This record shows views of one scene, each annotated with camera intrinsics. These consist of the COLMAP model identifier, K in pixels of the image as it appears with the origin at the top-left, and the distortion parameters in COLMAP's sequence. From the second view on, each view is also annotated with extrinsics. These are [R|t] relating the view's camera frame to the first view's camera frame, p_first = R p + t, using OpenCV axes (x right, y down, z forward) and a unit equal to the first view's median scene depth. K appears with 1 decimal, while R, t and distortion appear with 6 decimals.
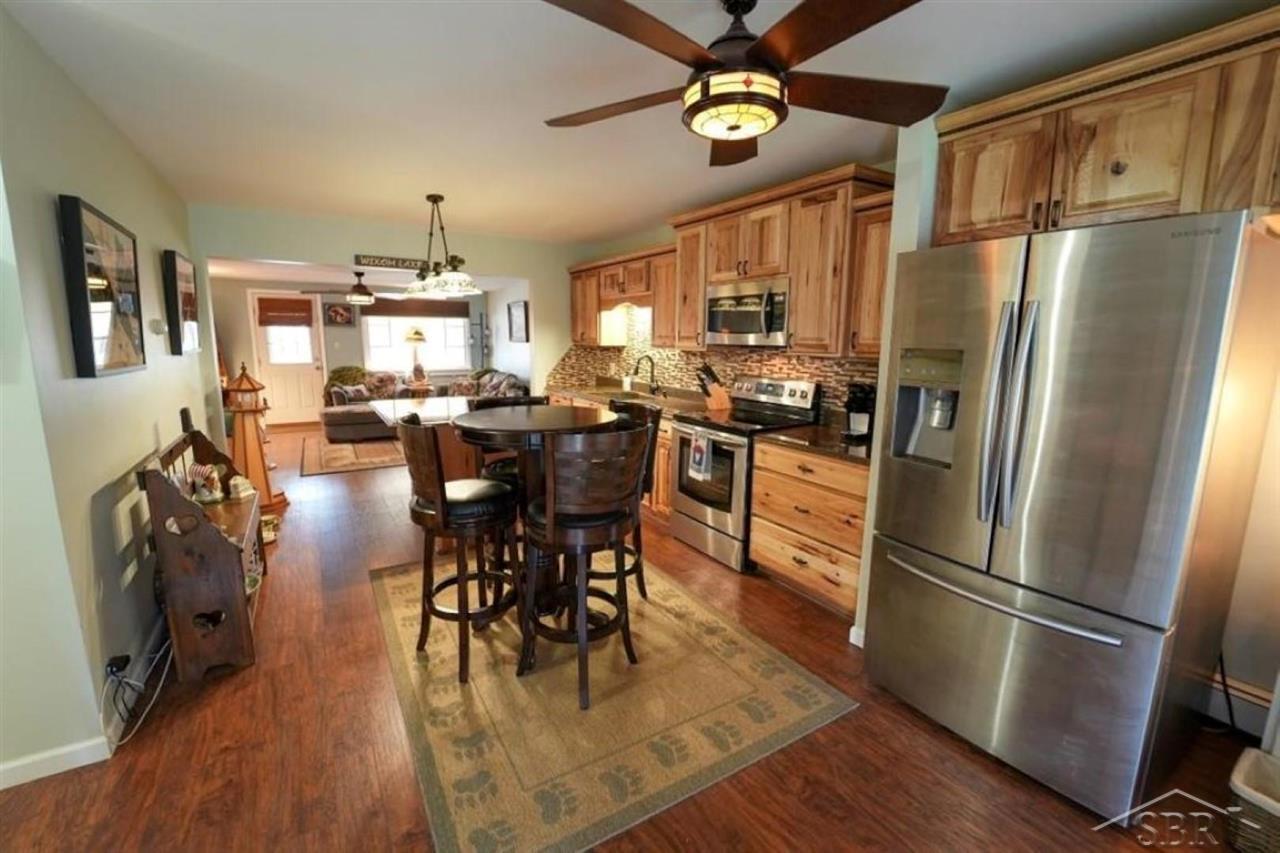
lens RADIAL K [[545.4, 0, 640.0], [0, 545.4, 426.5], [0, 0, 1]] dist [-0.002960, -0.000083]
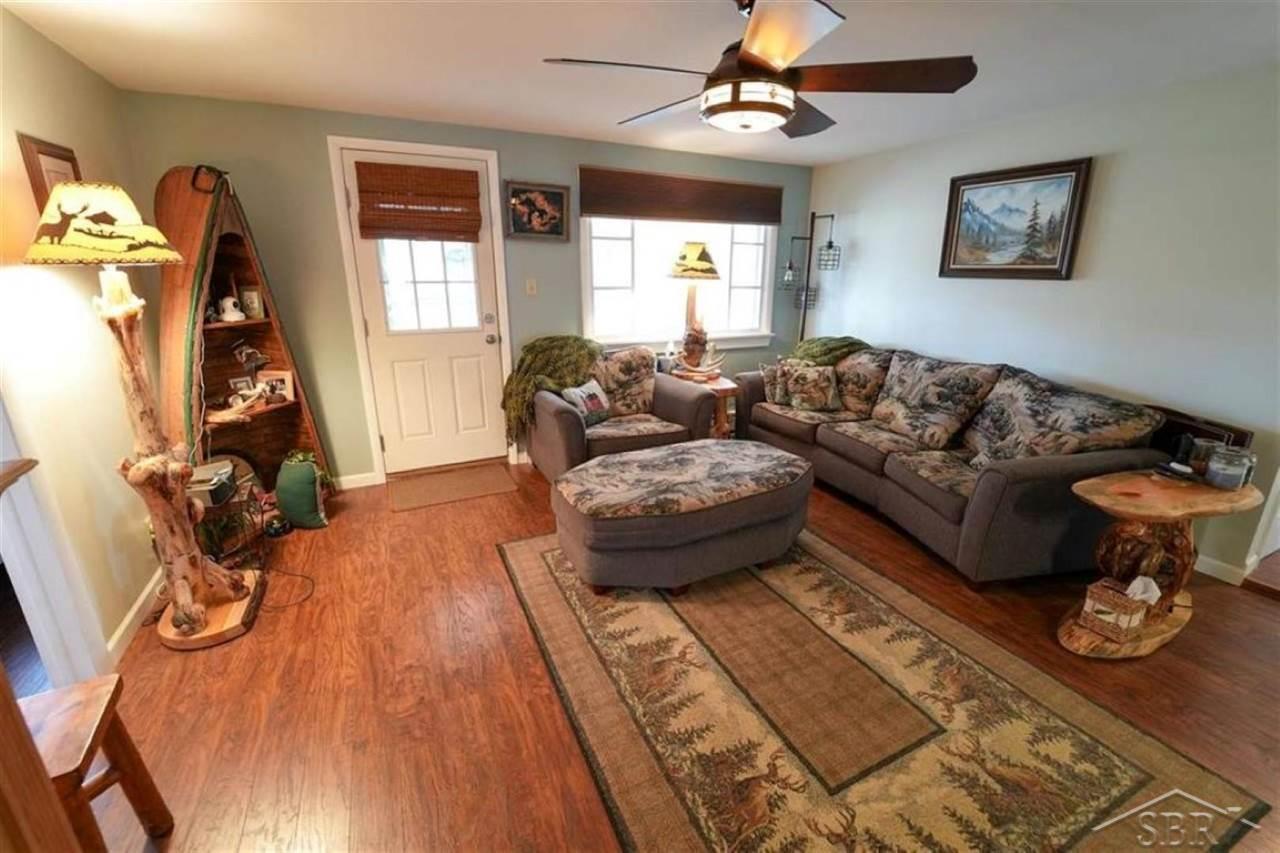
lens RADIAL K [[521.7, 0, 643.8], [0, 521.7, 426.3], [0, 0, 1]] dist [-0.023288, 0.000010]
pose [[0.995634, 0.021525, -0.090827, -0.427671], [-0.010645, 0.992884, 0.118608, -0.088586], [0.092734, -0.117124, 0.988778, 0.589658]]
